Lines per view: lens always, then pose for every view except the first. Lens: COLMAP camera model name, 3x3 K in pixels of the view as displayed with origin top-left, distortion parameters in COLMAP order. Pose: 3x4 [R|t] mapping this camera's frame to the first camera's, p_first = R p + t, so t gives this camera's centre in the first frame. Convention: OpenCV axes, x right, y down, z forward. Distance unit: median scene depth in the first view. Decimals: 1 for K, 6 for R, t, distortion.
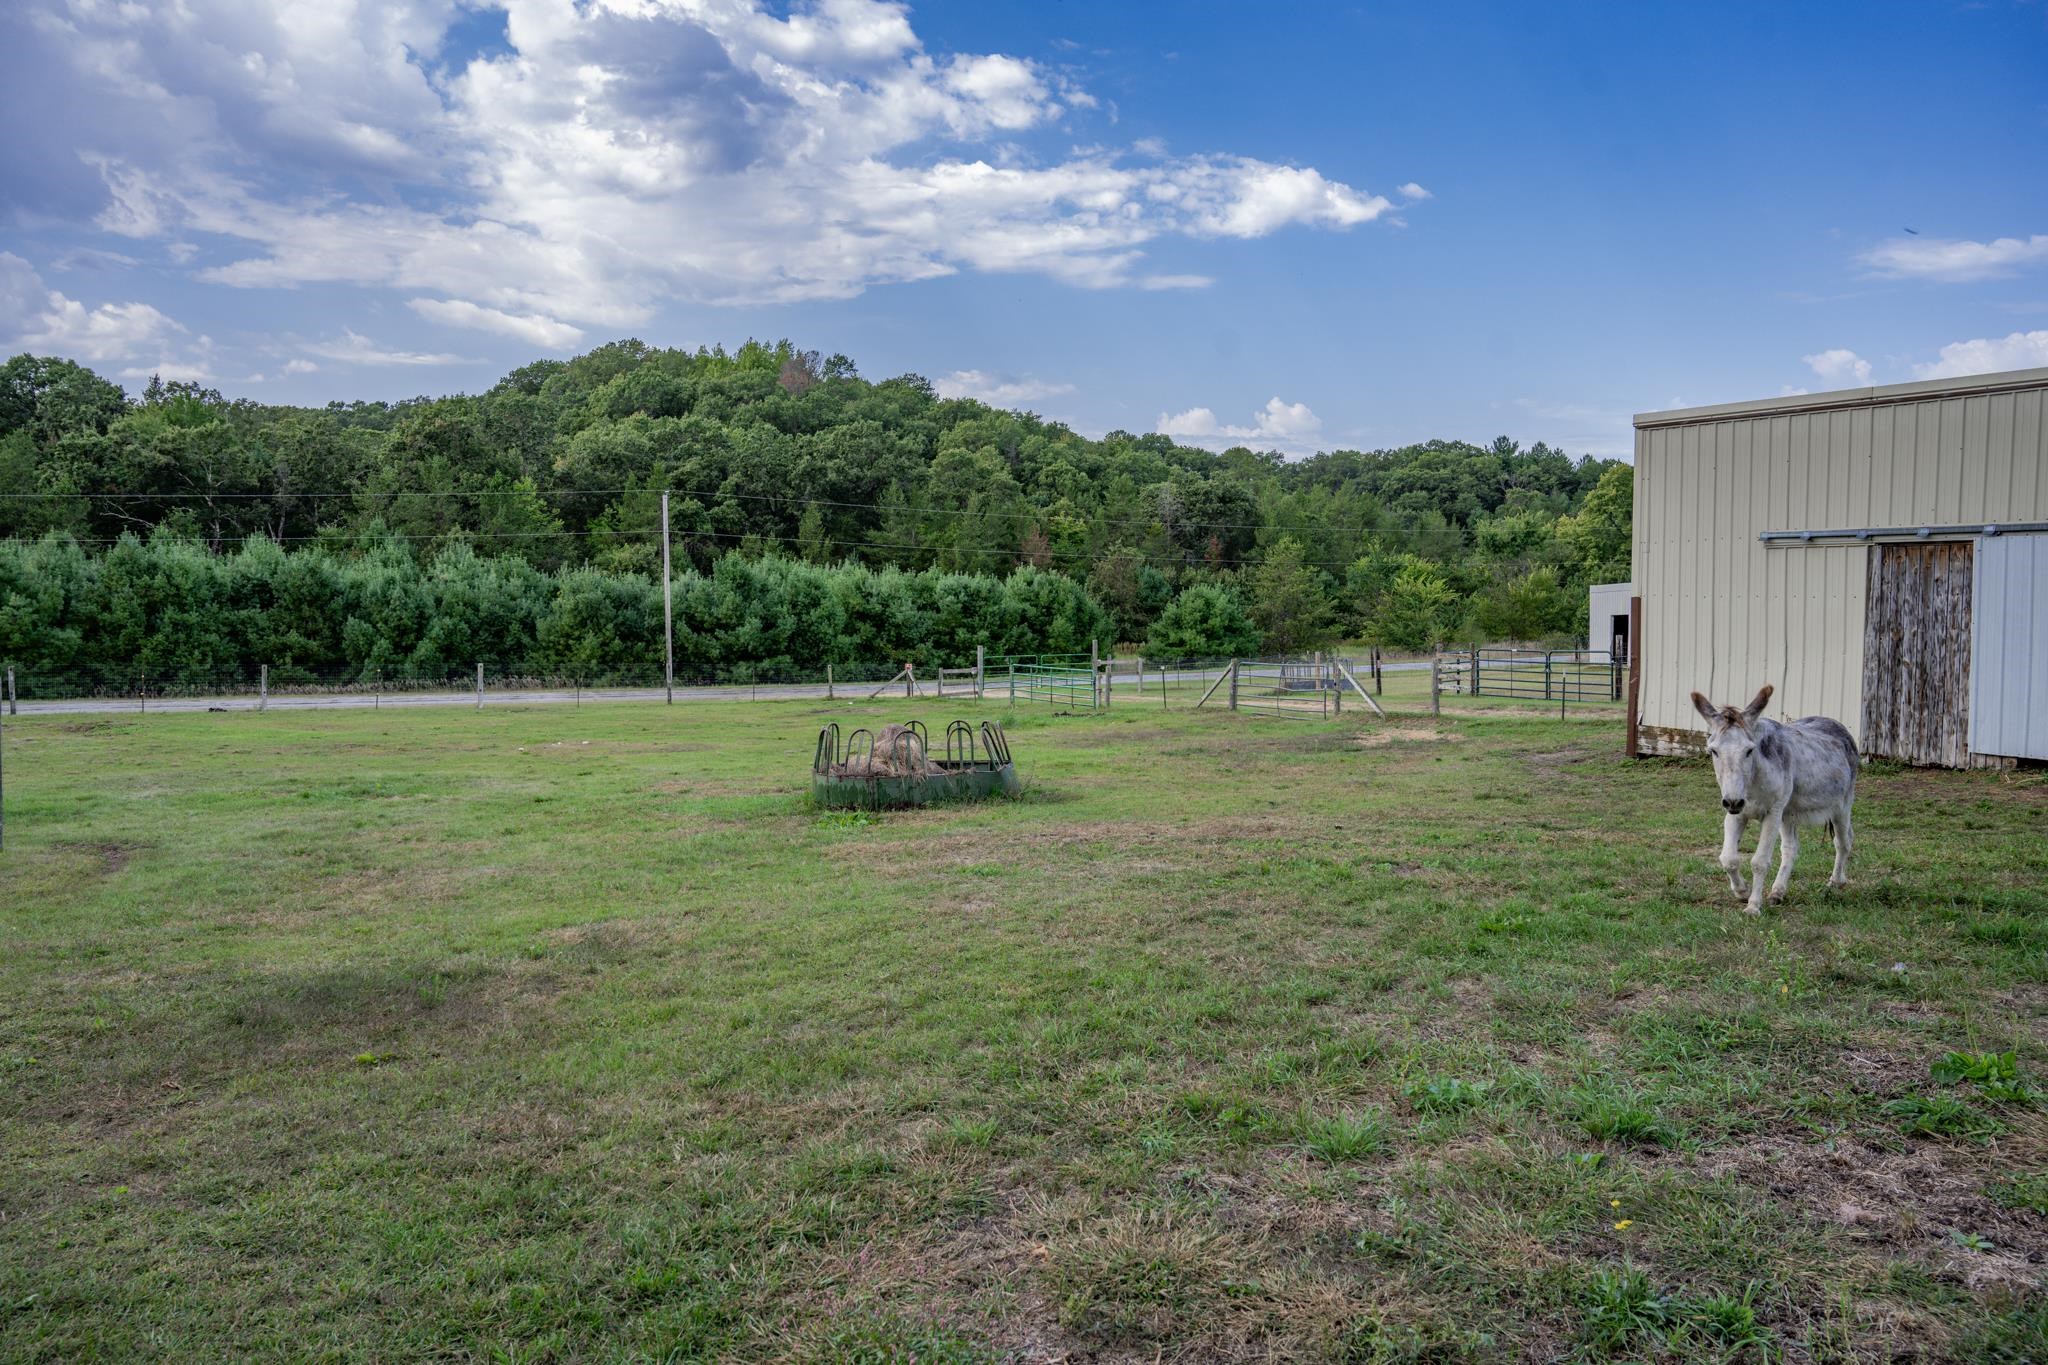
lens RADIAL K [[1388.3, 0, 1006.8], [0, 1388.3, 688.6], [0, 0, 1]] dist [-0.007558, -0.001634]
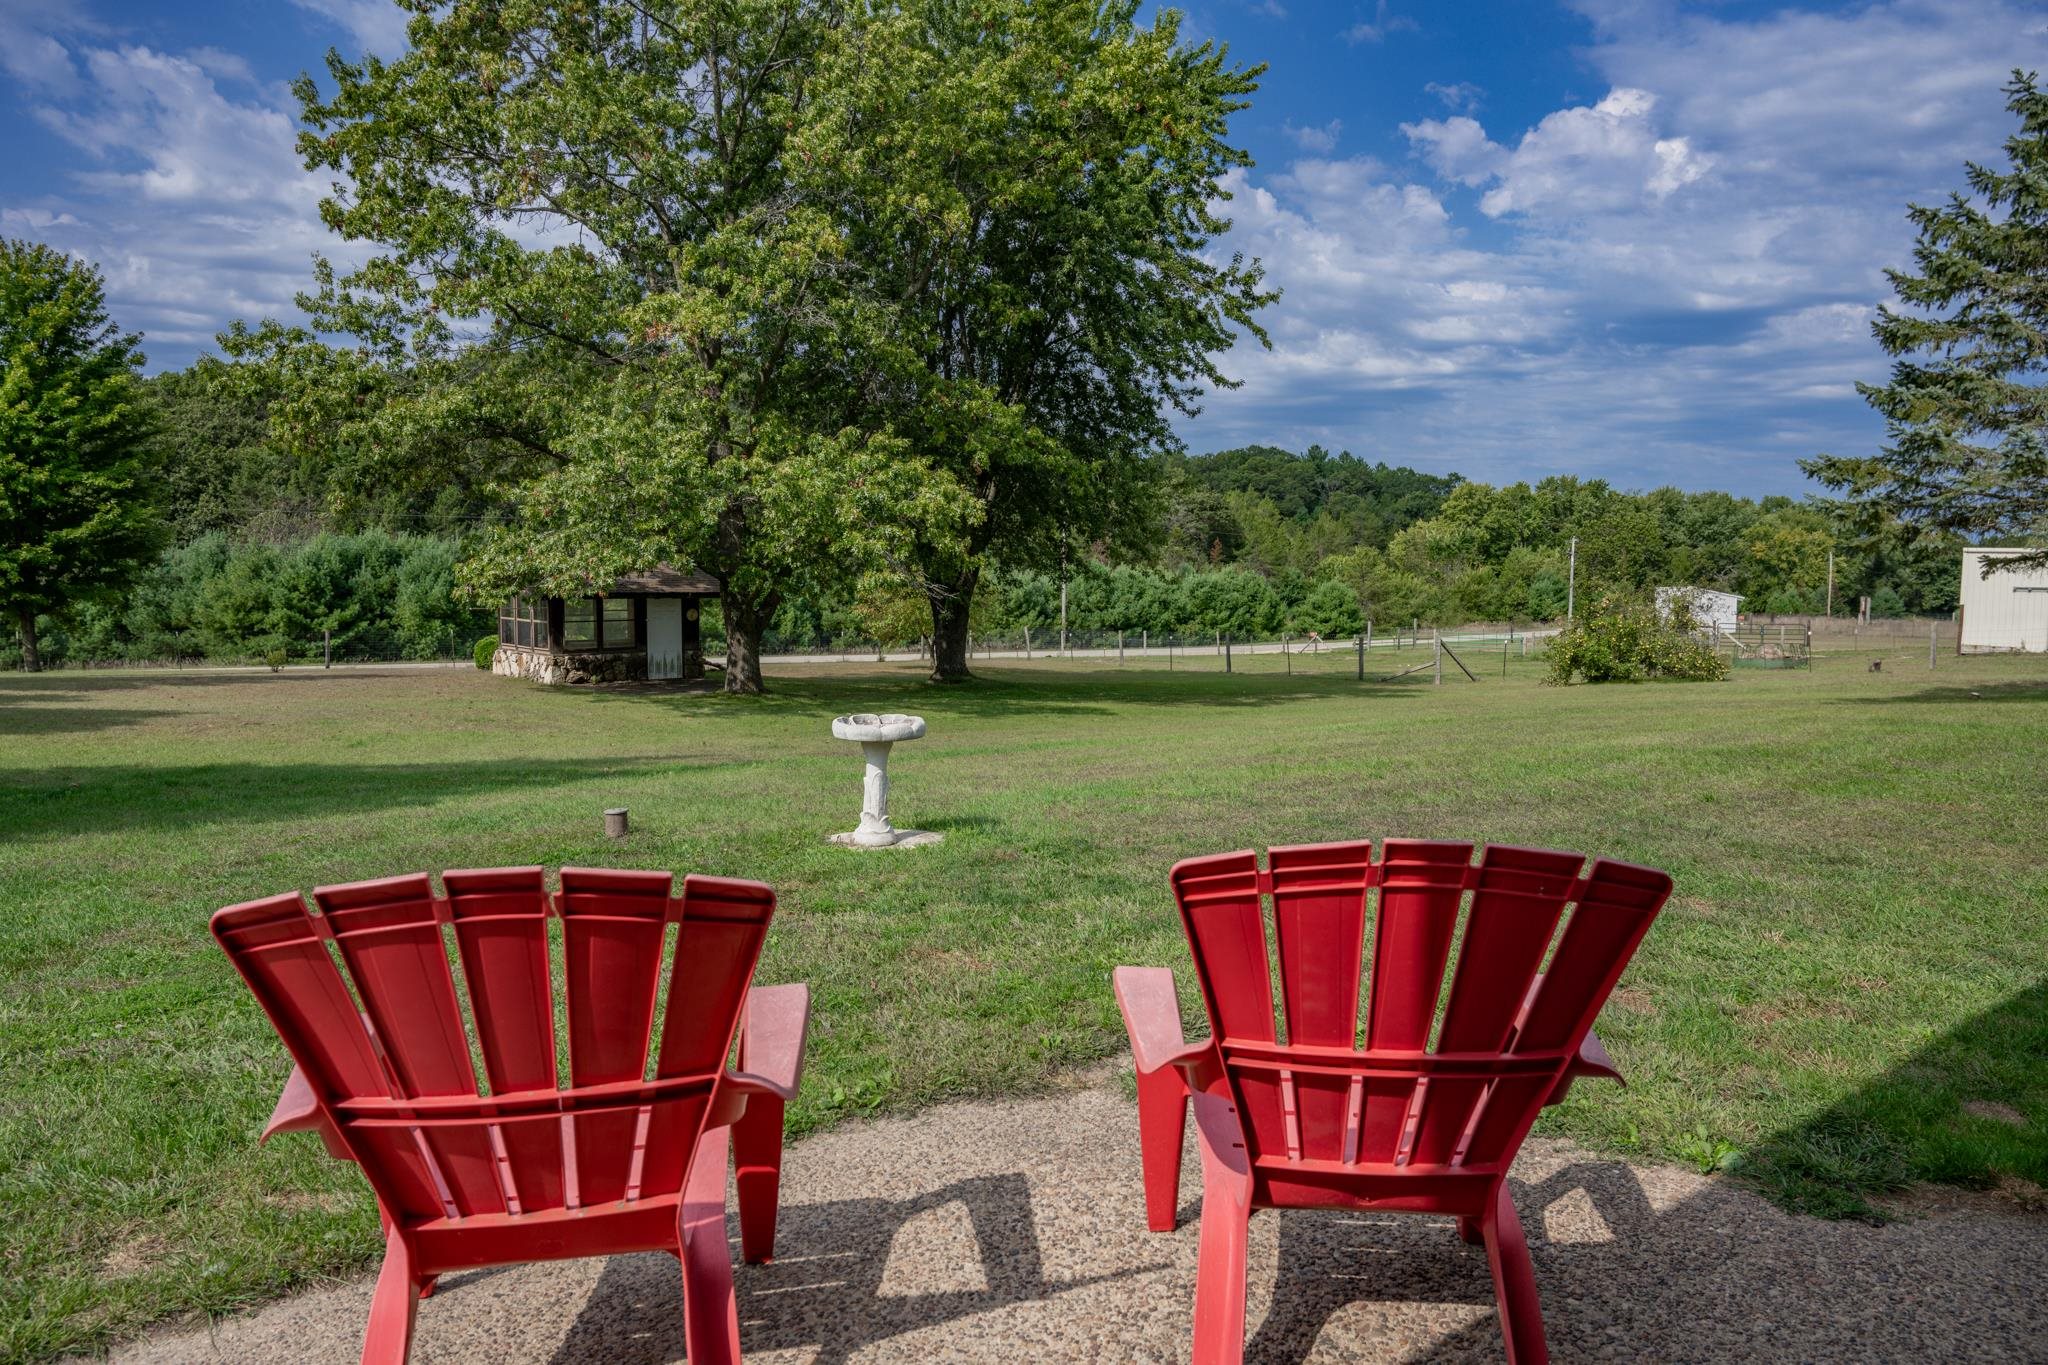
lens RADIAL K [[1388.3, 0, 1006.8], [0, 1388.3, 688.6], [0, 0, 1]] dist [-0.007558, -0.001634]
pose [[0.983526, -0.007579, 0.180609, -0.100485], [0.005369, 0.999905, 0.012727, 0.003980], [-0.180689, -0.011547, 0.983473, -0.083621]]
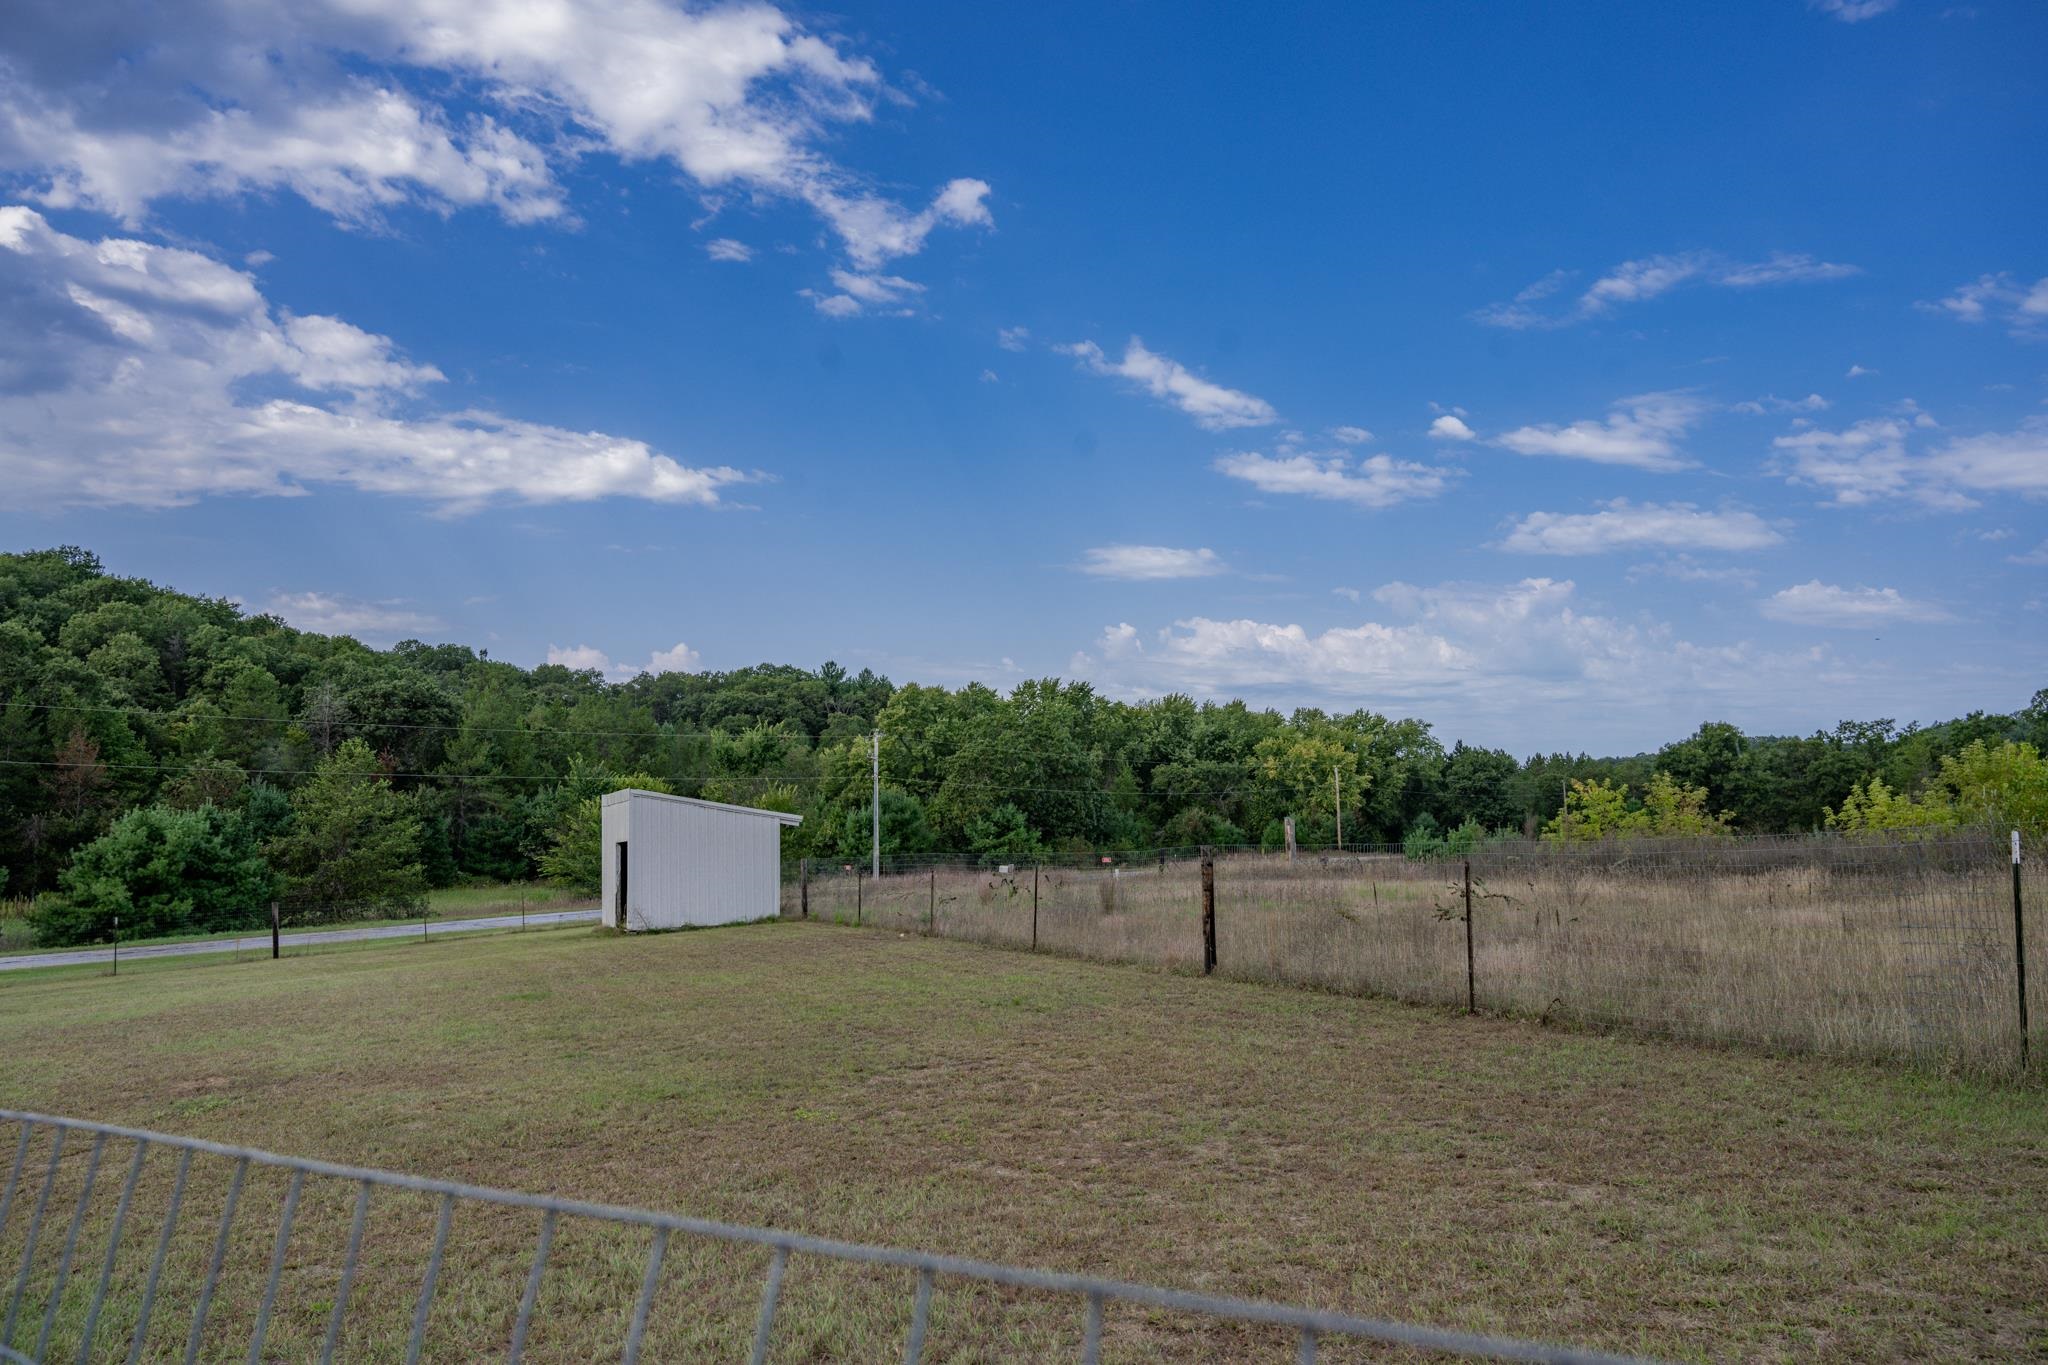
lens RADIAL K [[1388.3, 0, 1006.8], [0, 1388.3, 688.6], [0, 0, 1]] dist [-0.007558, -0.001634]
pose [[0.907772, 0.028827, 0.418472, 0.057838], [0.040893, 0.986801, -0.156687, -0.003286], [-0.417466, 0.159349, 0.894612, 0.066636]]
